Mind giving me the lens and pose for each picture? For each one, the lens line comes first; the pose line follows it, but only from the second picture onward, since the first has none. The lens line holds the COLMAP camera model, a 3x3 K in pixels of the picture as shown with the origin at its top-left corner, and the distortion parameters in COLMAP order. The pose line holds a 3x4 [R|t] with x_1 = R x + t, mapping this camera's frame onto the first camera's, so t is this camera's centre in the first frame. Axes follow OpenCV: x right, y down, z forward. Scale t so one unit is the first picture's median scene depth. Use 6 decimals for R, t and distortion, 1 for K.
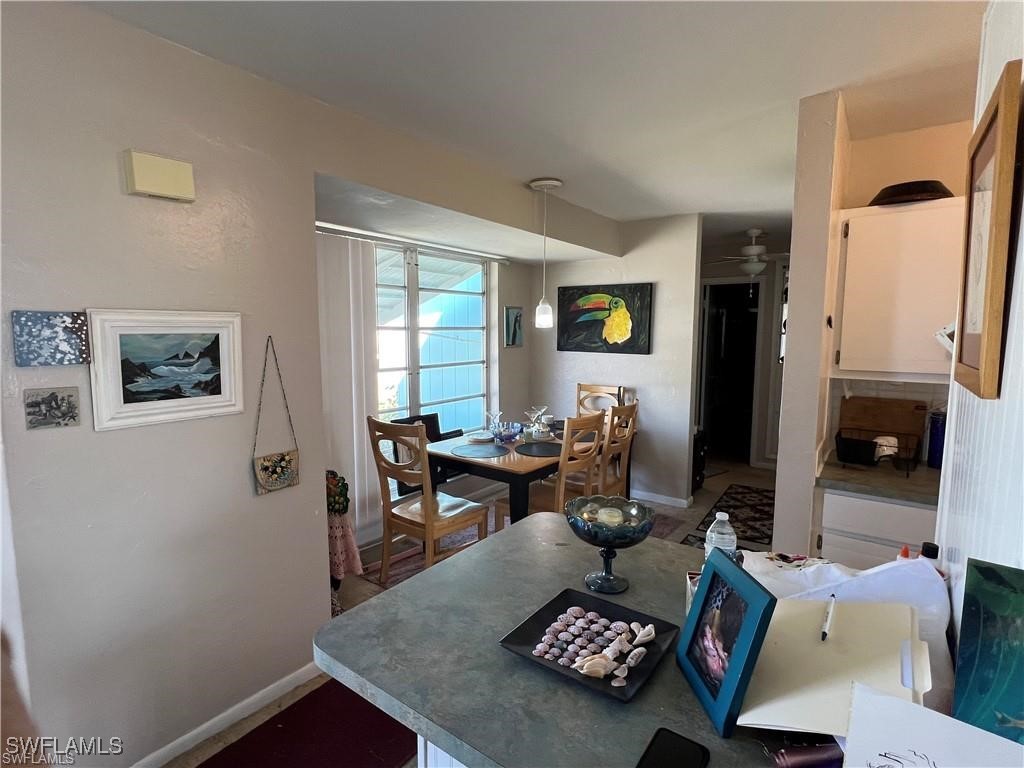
lens RADIAL K [[517.0, 0, 512.0], [0, 517.0, 384.0], [0, 0, 1]] dist [-0.000481, 0.000067]
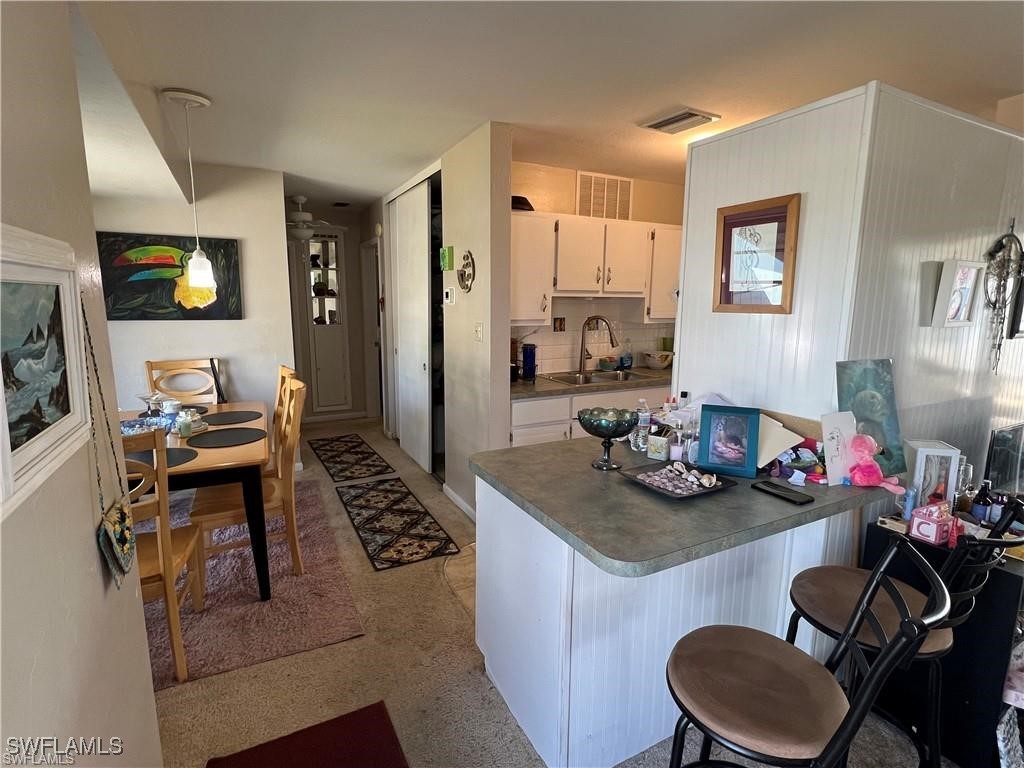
lens RADIAL K [[517.0, 0, 512.0], [0, 517.0, 384.0], [0, 0, 1]] dist [-0.000481, 0.000067]
pose [[0.417276, -0.150167, 0.896287, -0.358222], [0.093450, 0.988115, 0.122046, -0.011552], [-0.903962, 0.032831, 0.426350, 0.184564]]
